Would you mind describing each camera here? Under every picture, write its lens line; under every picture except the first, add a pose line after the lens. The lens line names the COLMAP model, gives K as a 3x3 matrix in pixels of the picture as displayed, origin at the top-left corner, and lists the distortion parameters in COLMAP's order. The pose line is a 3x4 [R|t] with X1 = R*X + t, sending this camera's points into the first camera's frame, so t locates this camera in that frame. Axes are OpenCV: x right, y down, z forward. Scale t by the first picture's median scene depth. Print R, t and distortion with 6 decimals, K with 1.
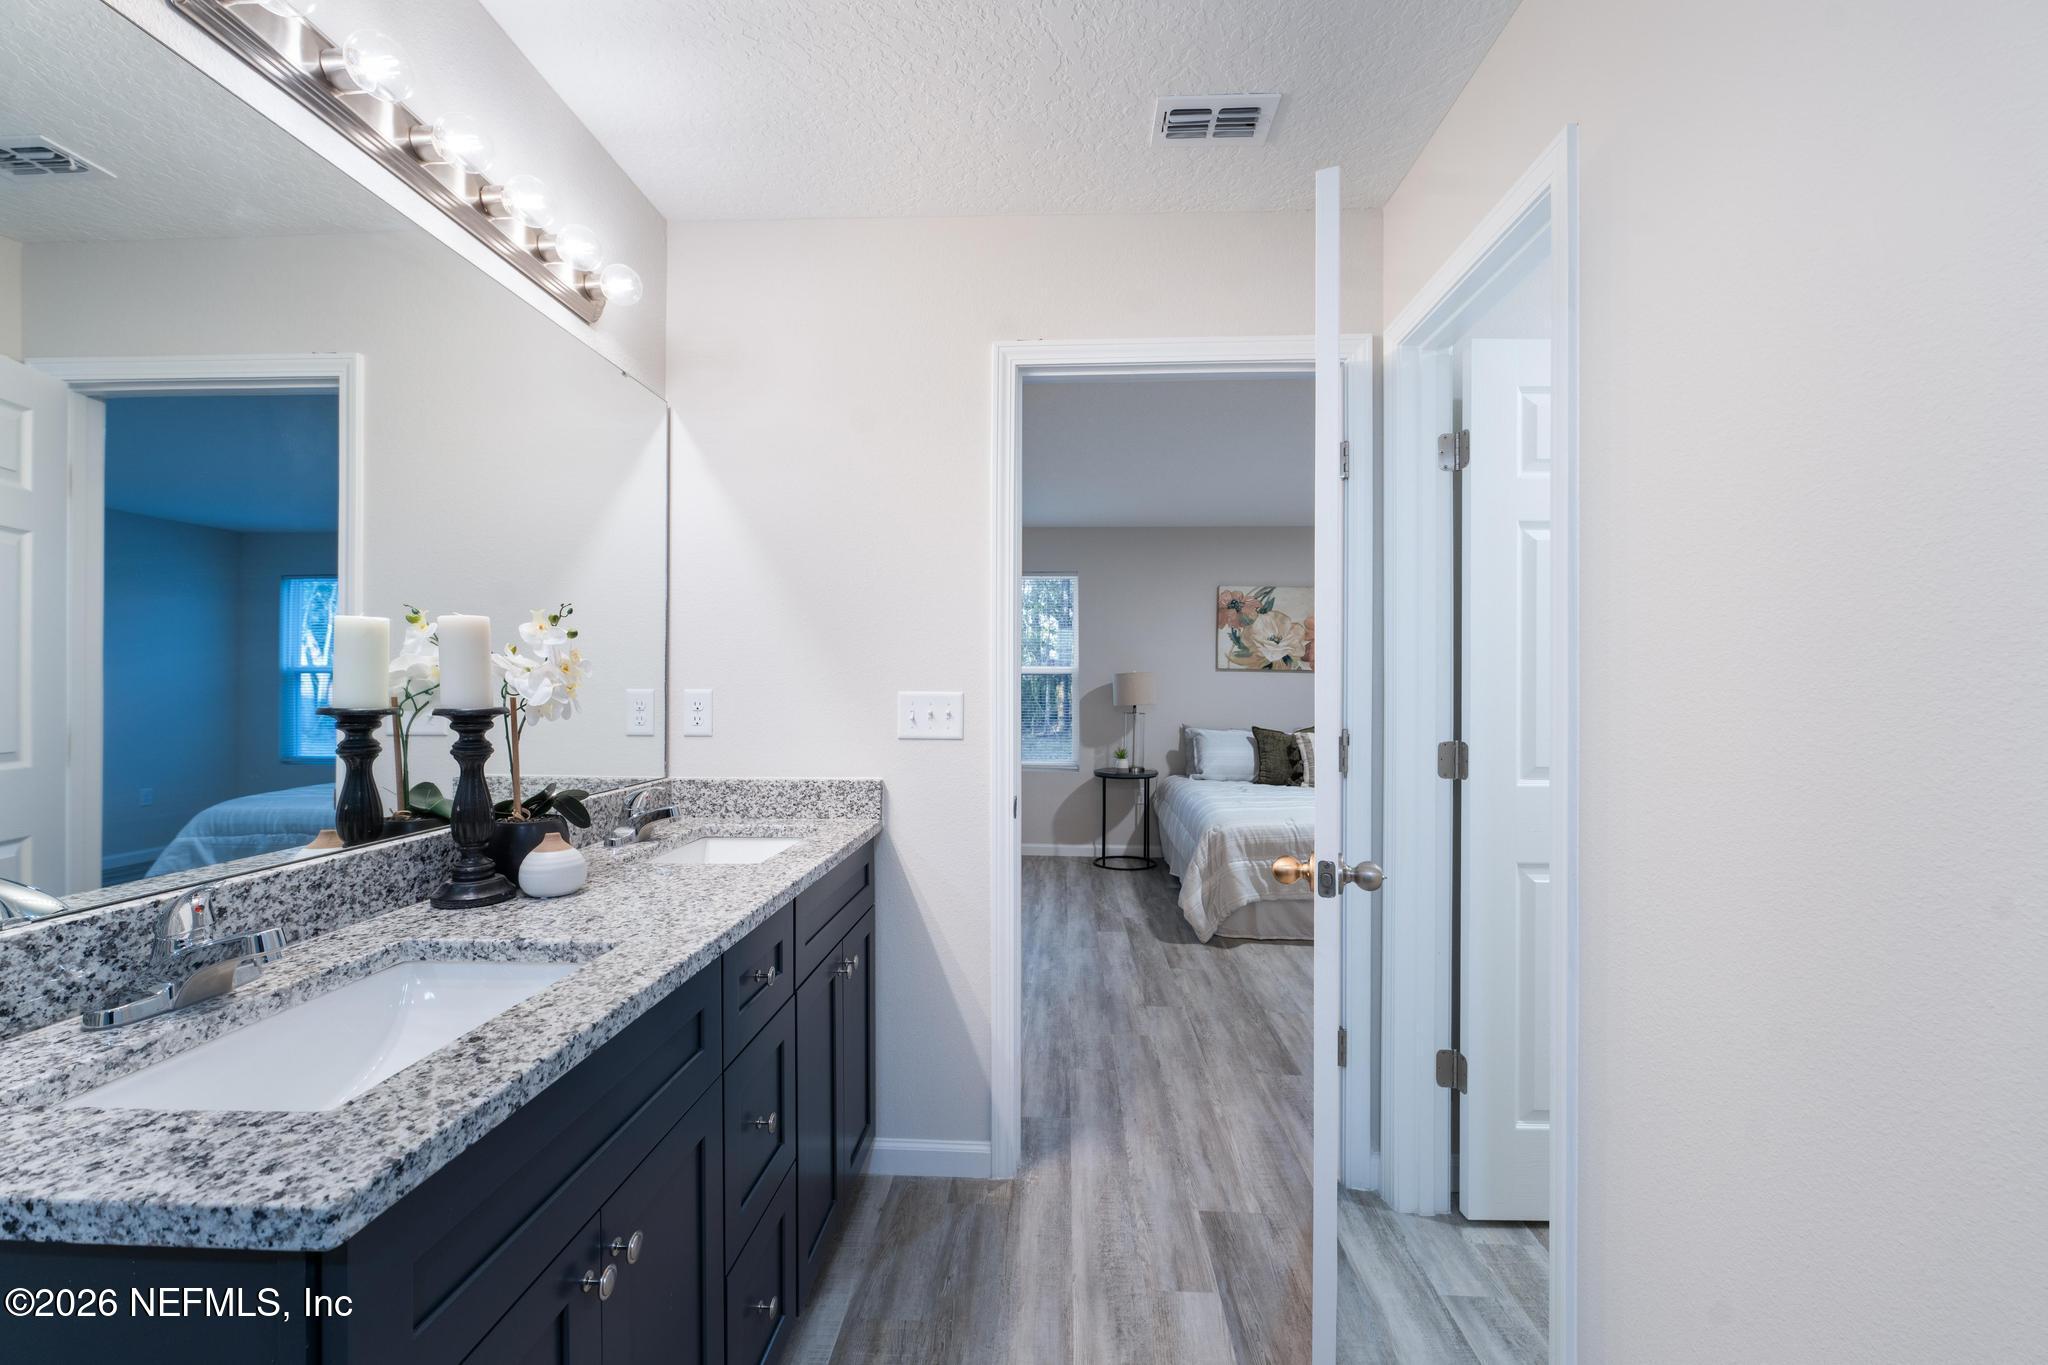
lens RADIAL K [[834.1, 0, 1019.1], [0, 834.1, 691.3], [0, 0, 1]] dist [-0.000064, -0.000015]
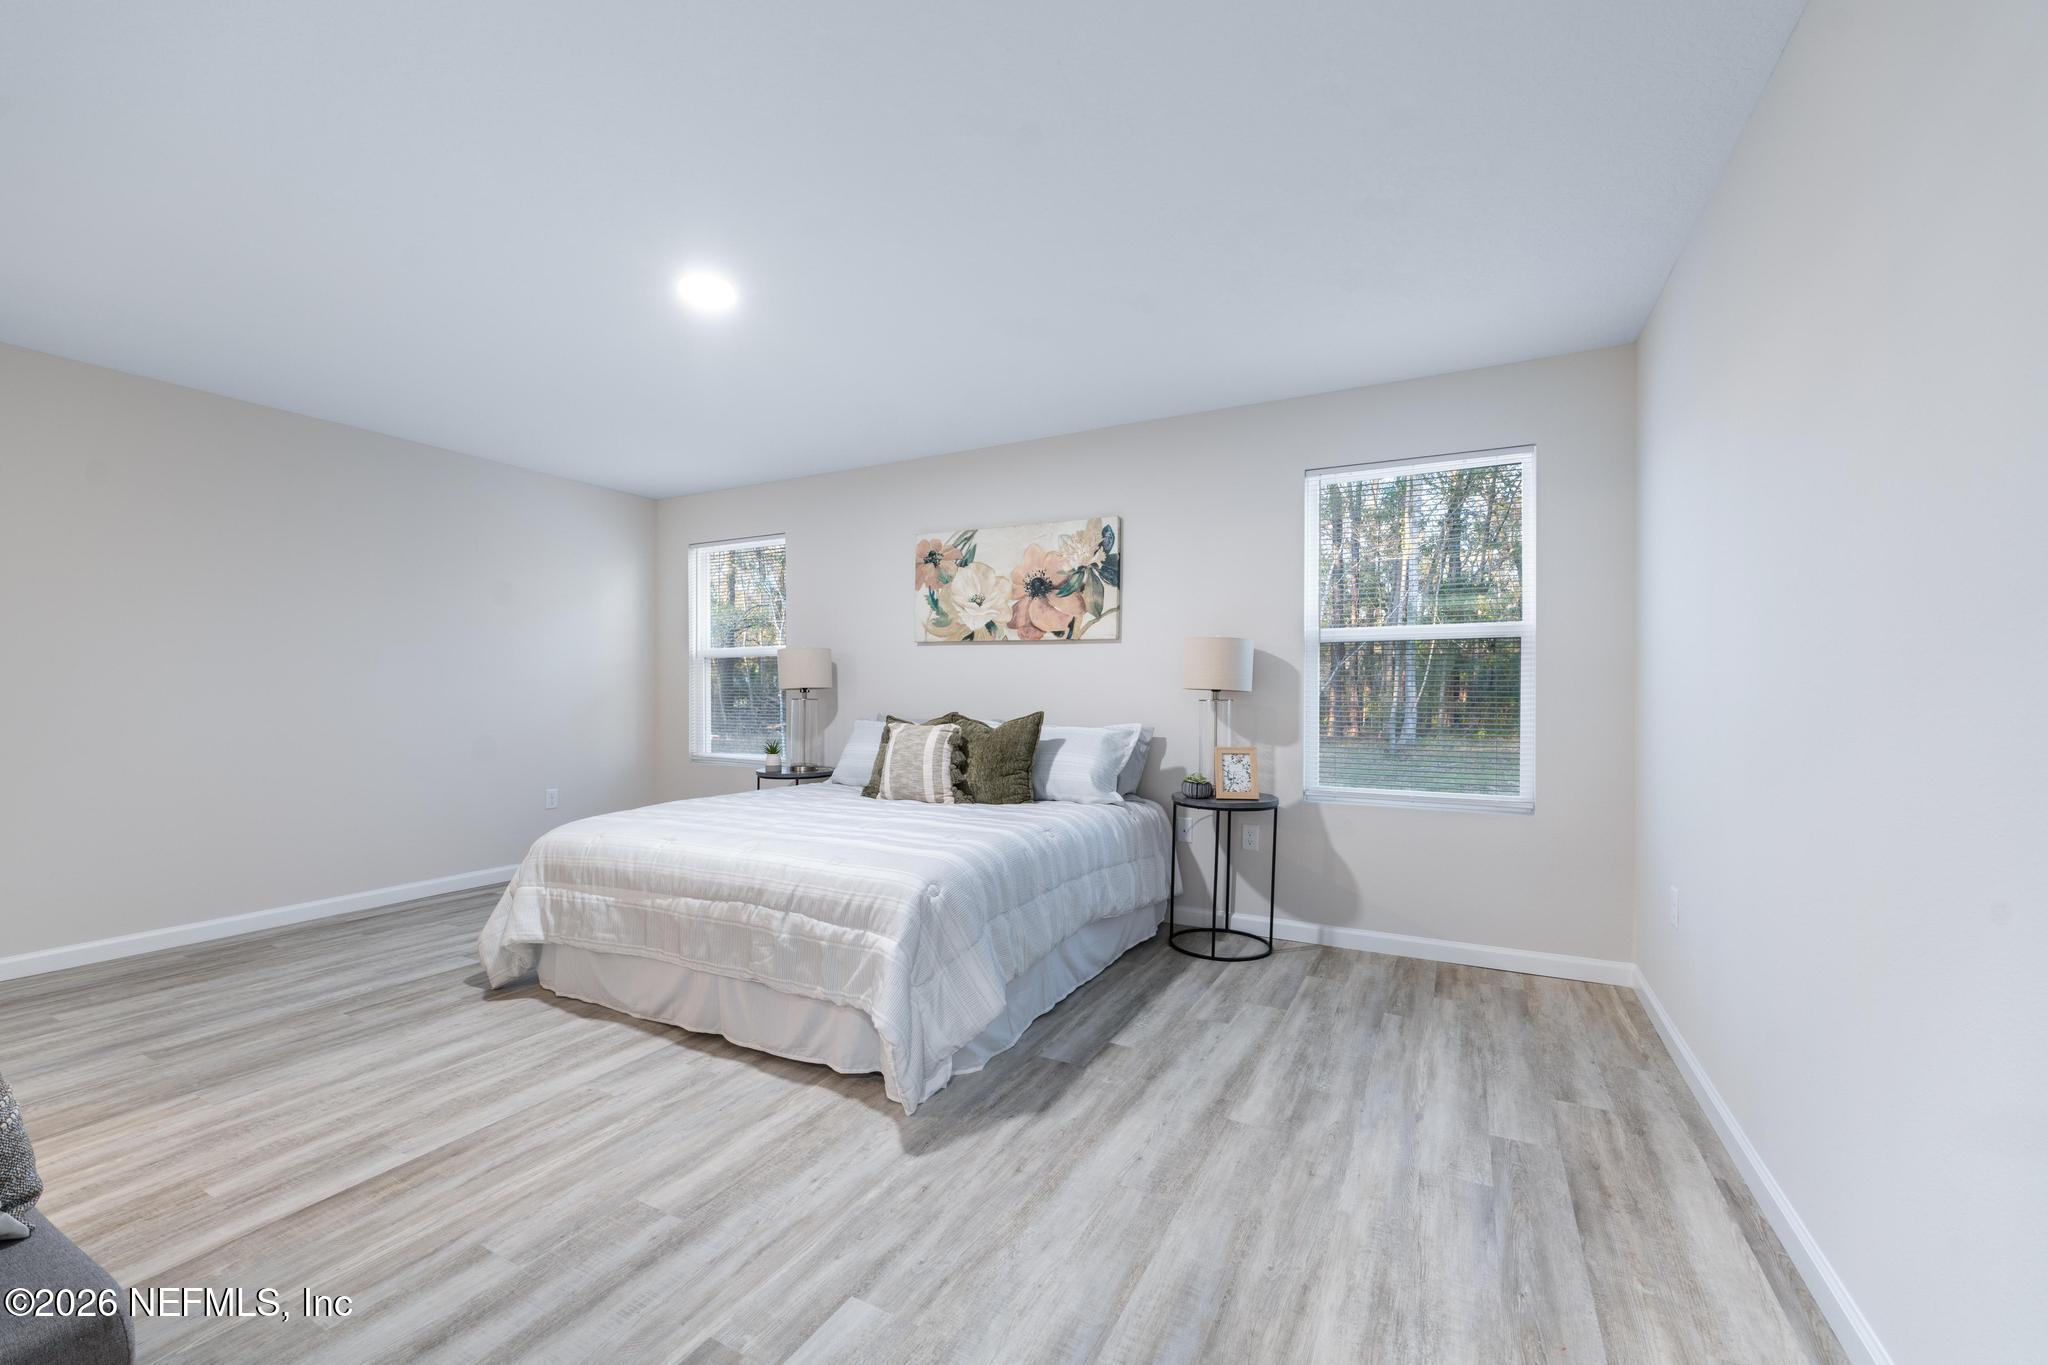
lens RADIAL K [[834.1, 0, 1019.1], [0, 834.1, 691.3], [0, 0, 1]] dist [-0.000064, -0.000015]
pose [[0.908310, 0.000294, -0.418297, 0.686699], [-0.002243, 0.999989, -0.004169, 0.023011], [0.418291, 0.004725, 0.908301, 0.358241]]
